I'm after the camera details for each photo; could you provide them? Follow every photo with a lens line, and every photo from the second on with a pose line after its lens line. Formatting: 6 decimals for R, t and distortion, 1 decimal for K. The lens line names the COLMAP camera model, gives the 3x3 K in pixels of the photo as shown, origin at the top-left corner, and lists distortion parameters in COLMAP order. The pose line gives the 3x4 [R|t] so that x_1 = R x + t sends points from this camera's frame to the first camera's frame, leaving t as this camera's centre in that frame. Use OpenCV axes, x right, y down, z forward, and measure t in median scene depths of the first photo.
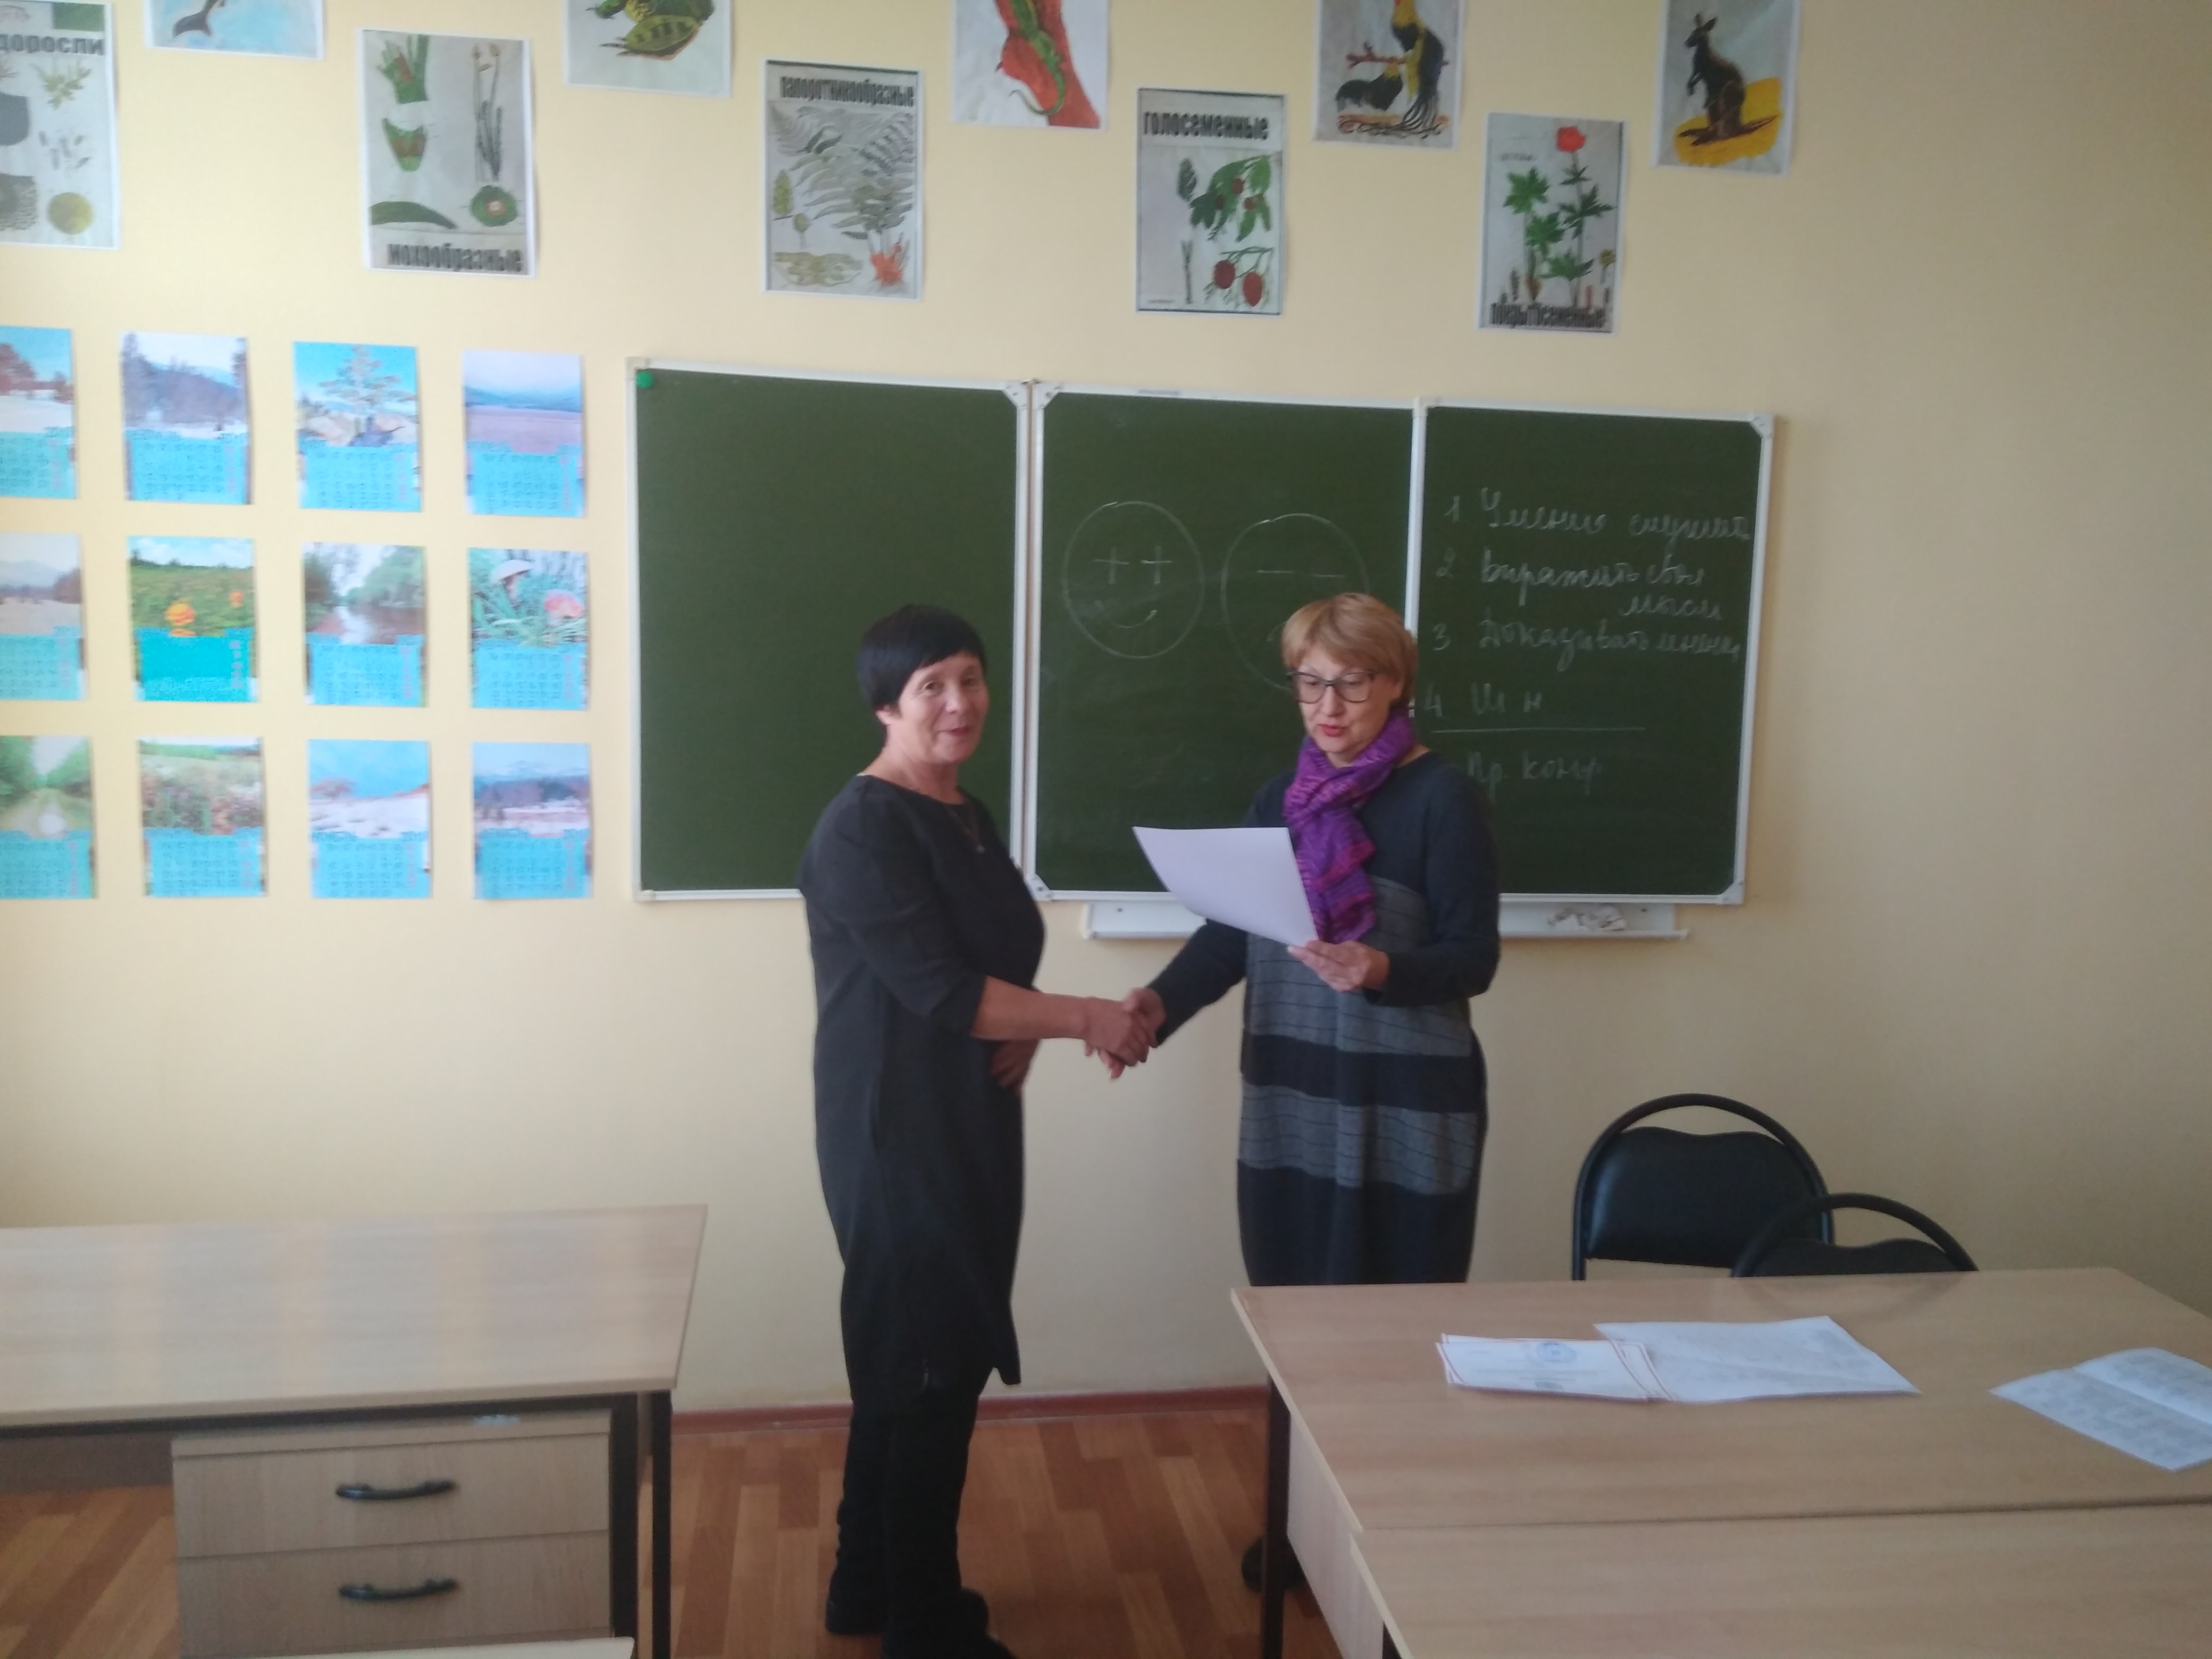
lens RADIAL K [[1920.2, 0, 1105.4], [0, 1920.2, 829.8], [0, 0, 1]] dist [0.109765, -0.141323]
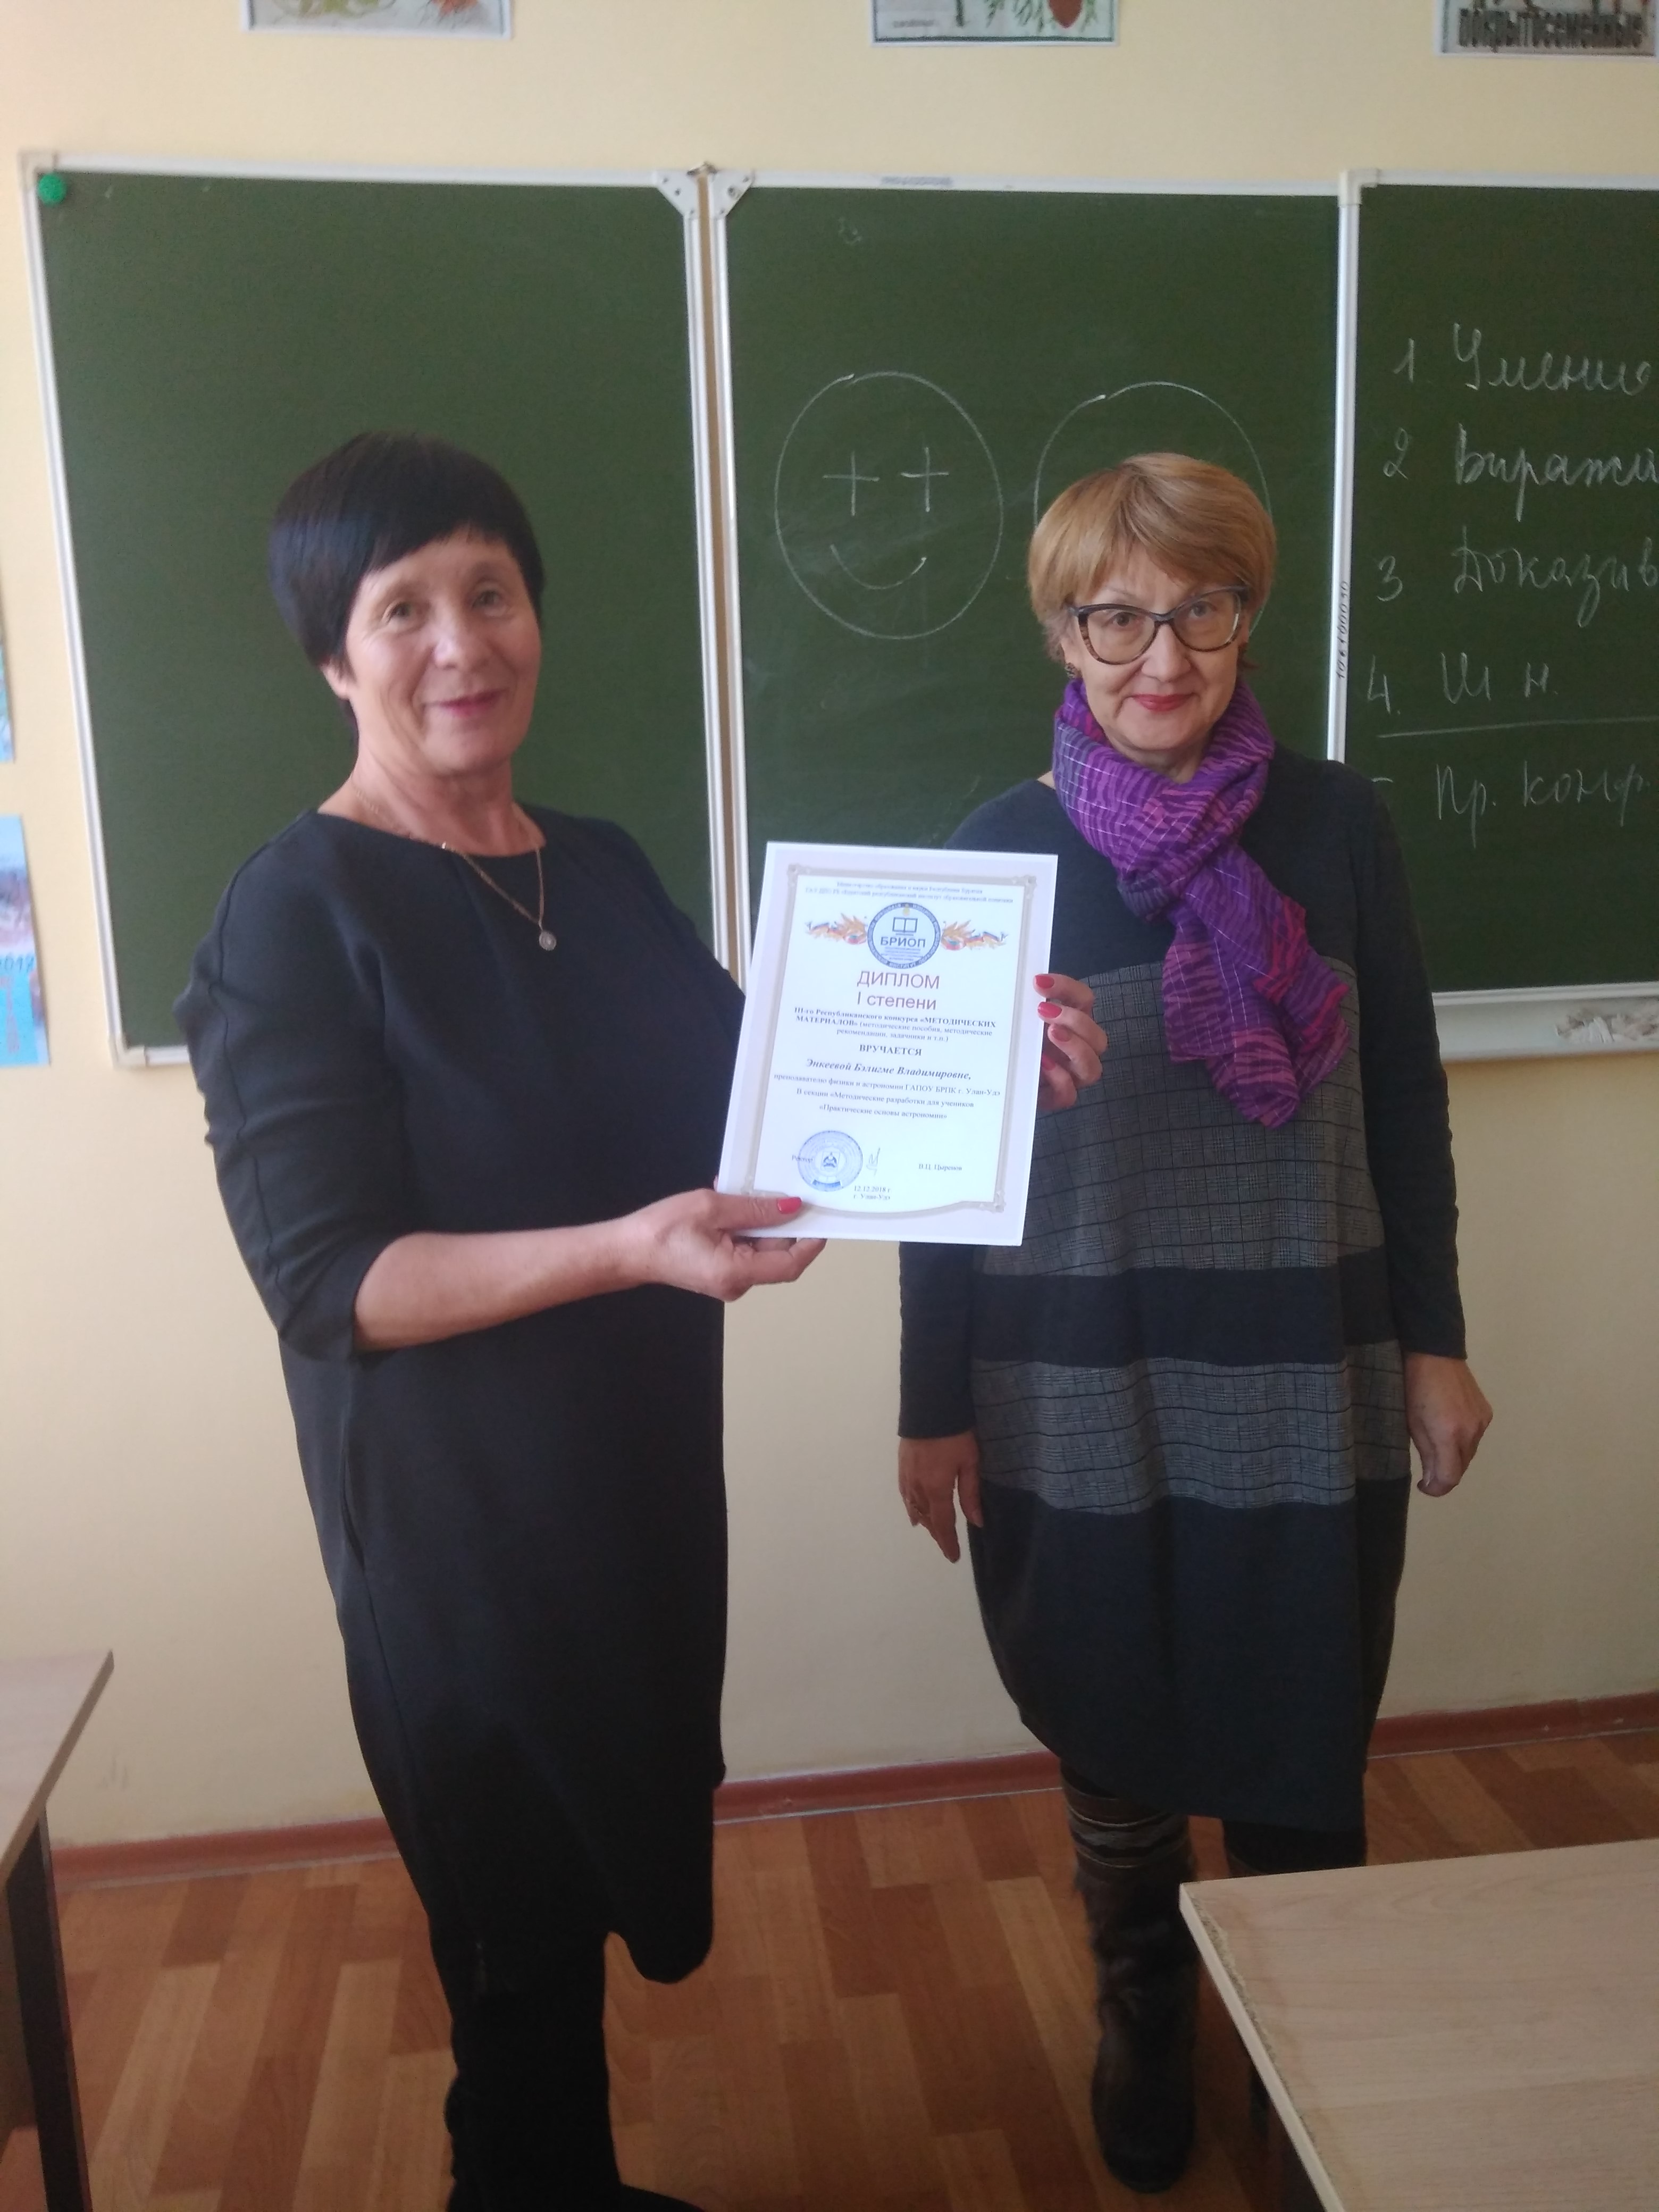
lens RADIAL K [[1920.2, 0, 823.6], [0, 1920.2, 1130.6], [0, 0, 1]] dist [0.109765, -0.141323]
pose [[0.998476, -0.045957, -0.030566, 0.003770], [0.048343, 0.995414, 0.082550, 0.016424], [0.026632, -0.083902, 0.996118, 0.363668]]
